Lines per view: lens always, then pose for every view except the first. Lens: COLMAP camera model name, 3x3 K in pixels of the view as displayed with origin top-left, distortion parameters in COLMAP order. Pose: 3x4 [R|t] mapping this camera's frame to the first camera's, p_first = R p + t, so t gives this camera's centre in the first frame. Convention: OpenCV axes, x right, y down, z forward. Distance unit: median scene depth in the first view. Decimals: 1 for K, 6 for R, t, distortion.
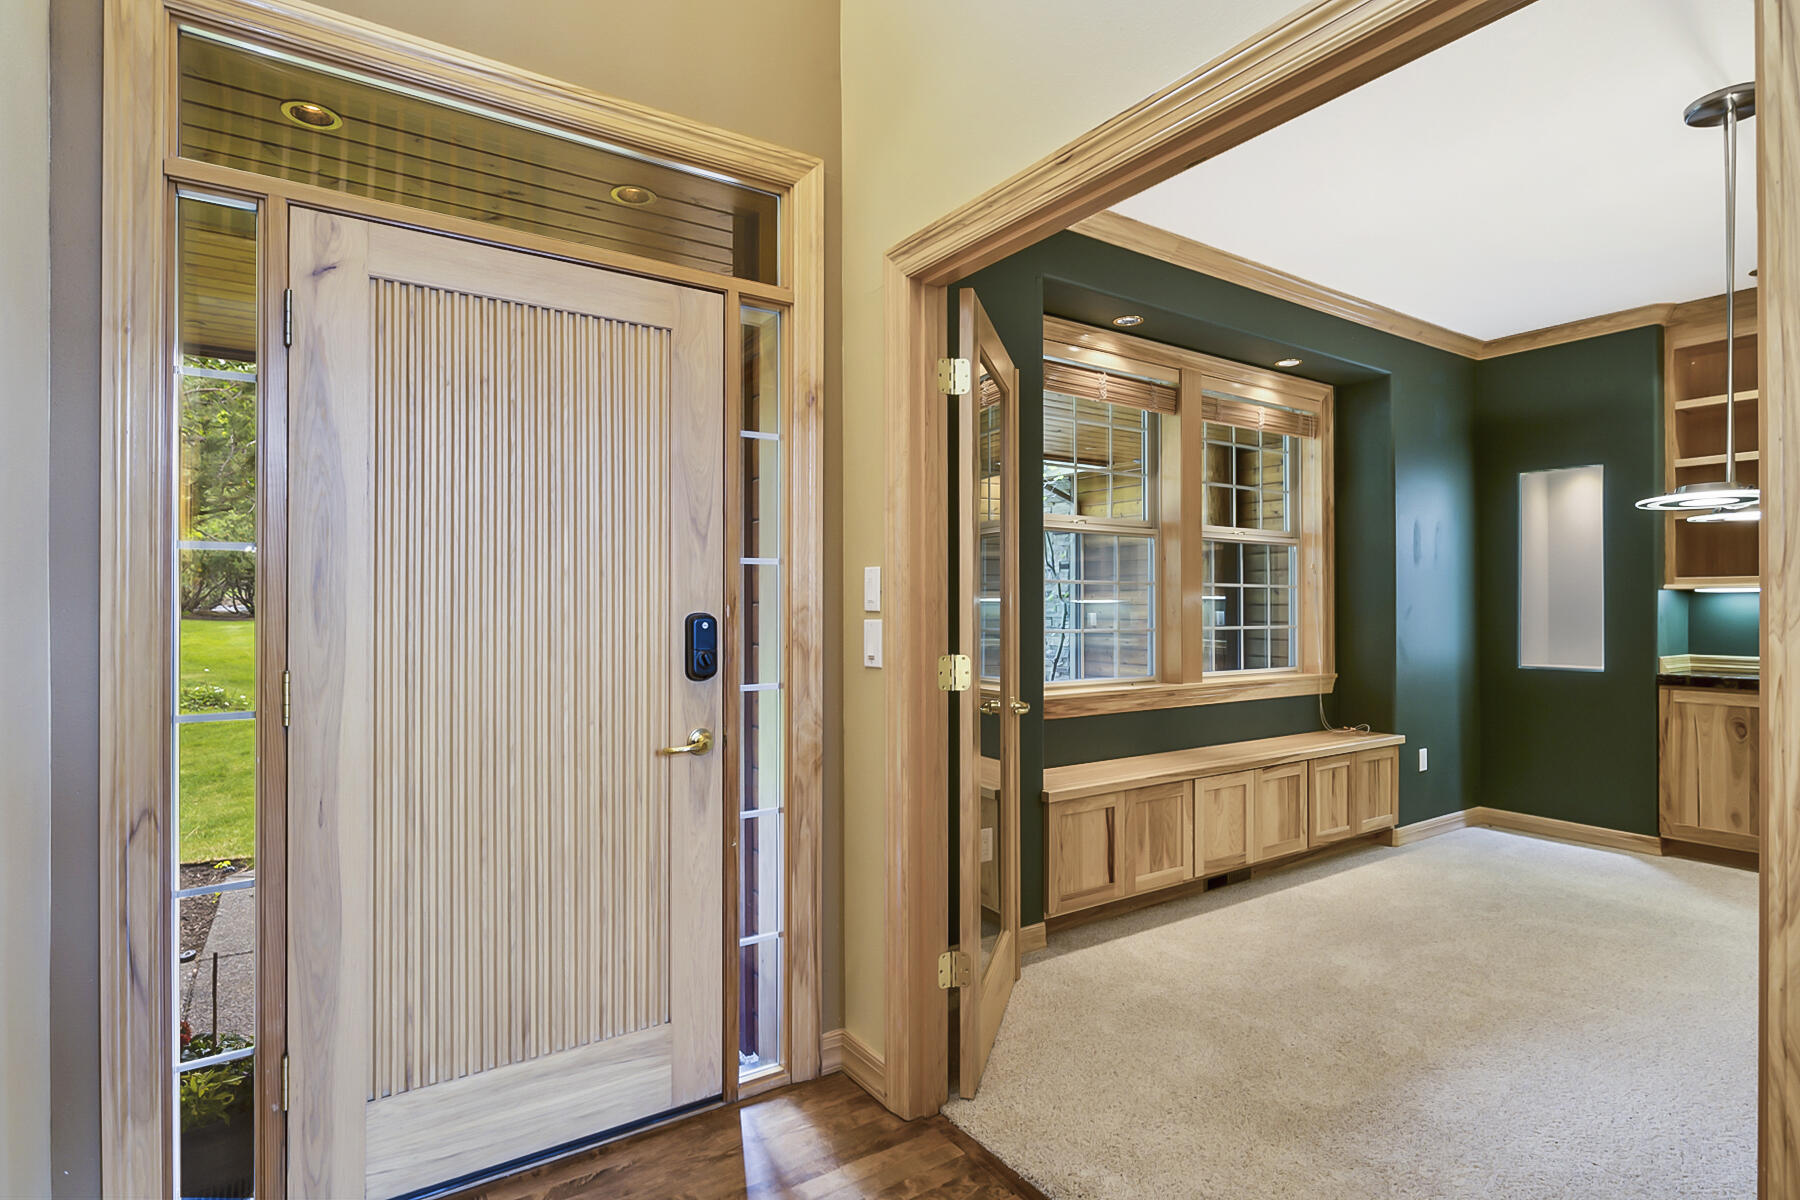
lens RADIAL K [[907.3, 0, 885.6], [0, 907.3, 600.9], [0, 0, 1]] dist [-0.009654, 0.004073]
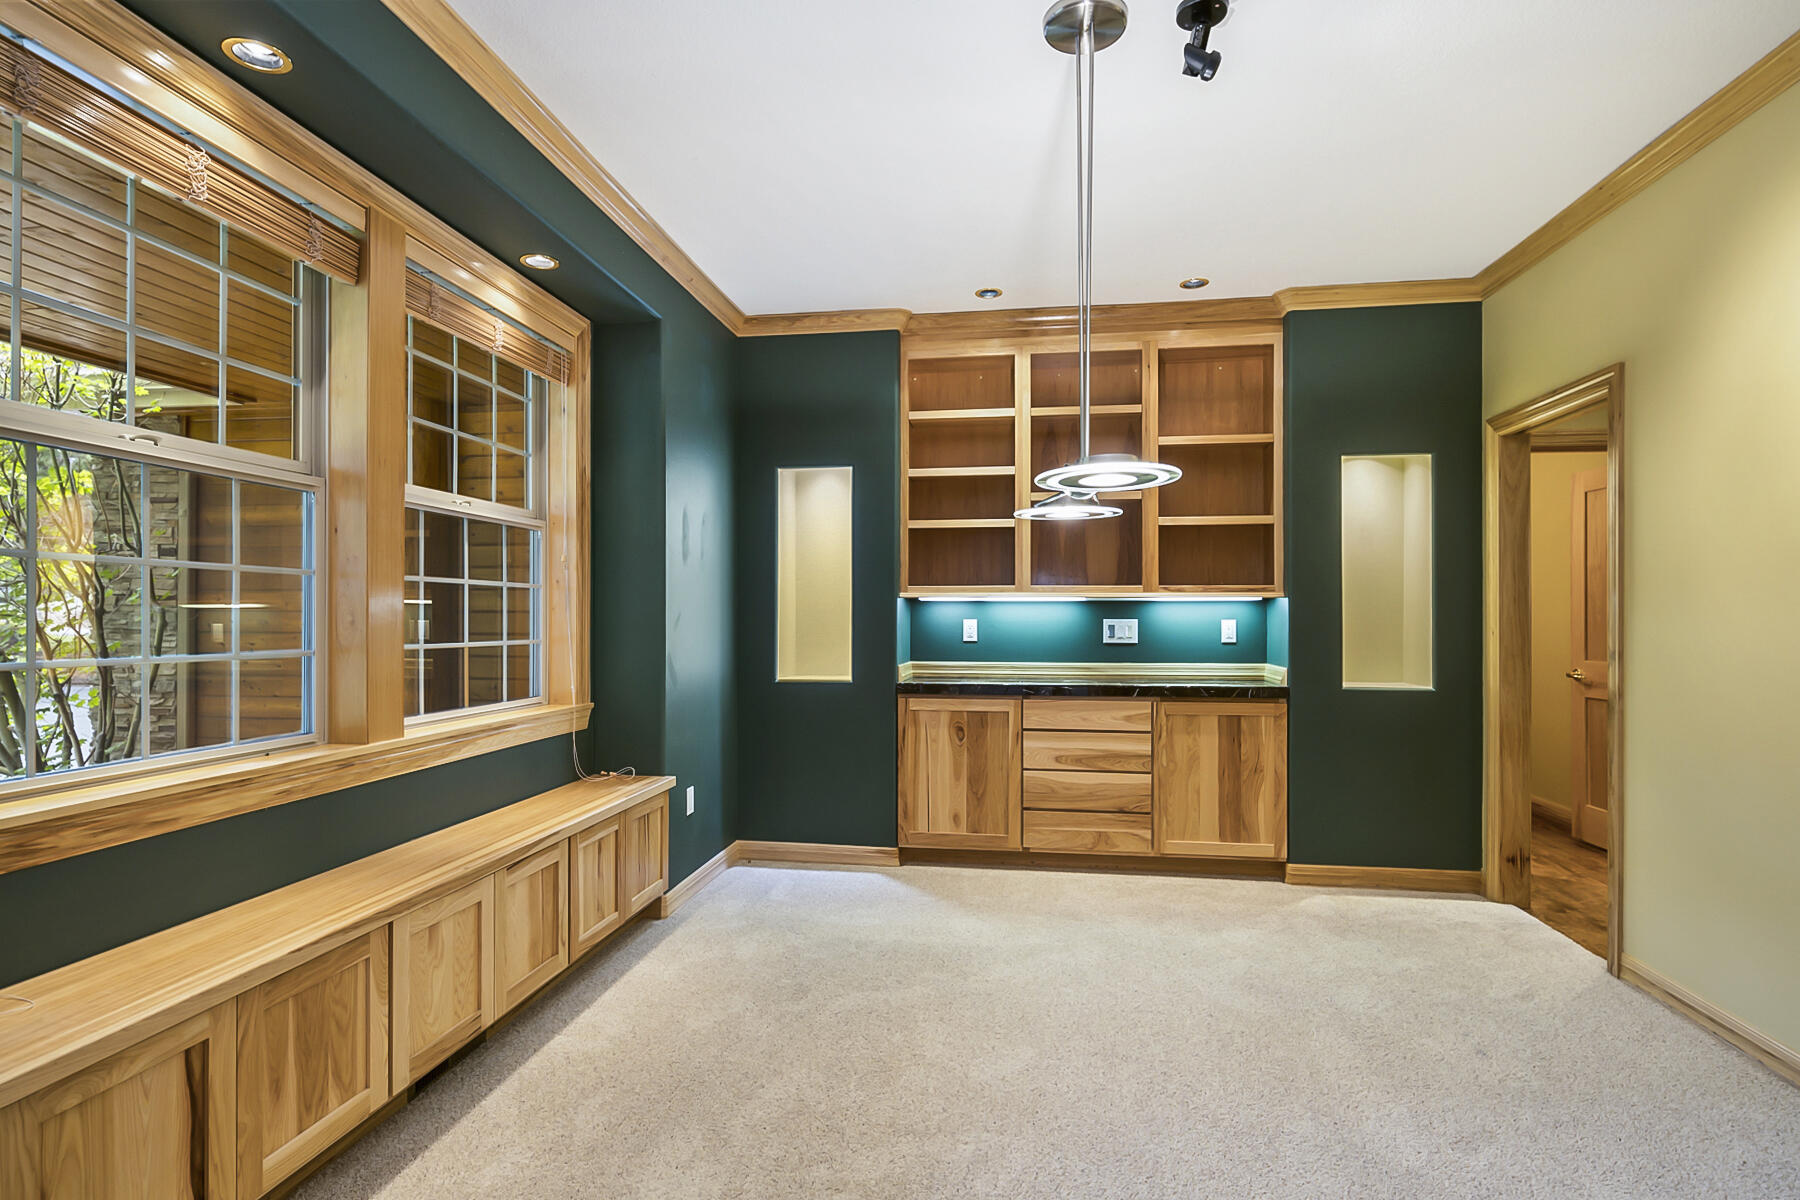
lens RADIAL K [[907.3, 0, 903.1], [0, 907.3, 614.3], [0, 0, 1]] dist [-0.009654, 0.004073]
pose [[0.658045, 0.003321, 0.752972, 0.108343], [-0.007147, 0.999973, 0.001835, 0.003948], [-0.752945, -0.006589, 0.658050, 0.336082]]
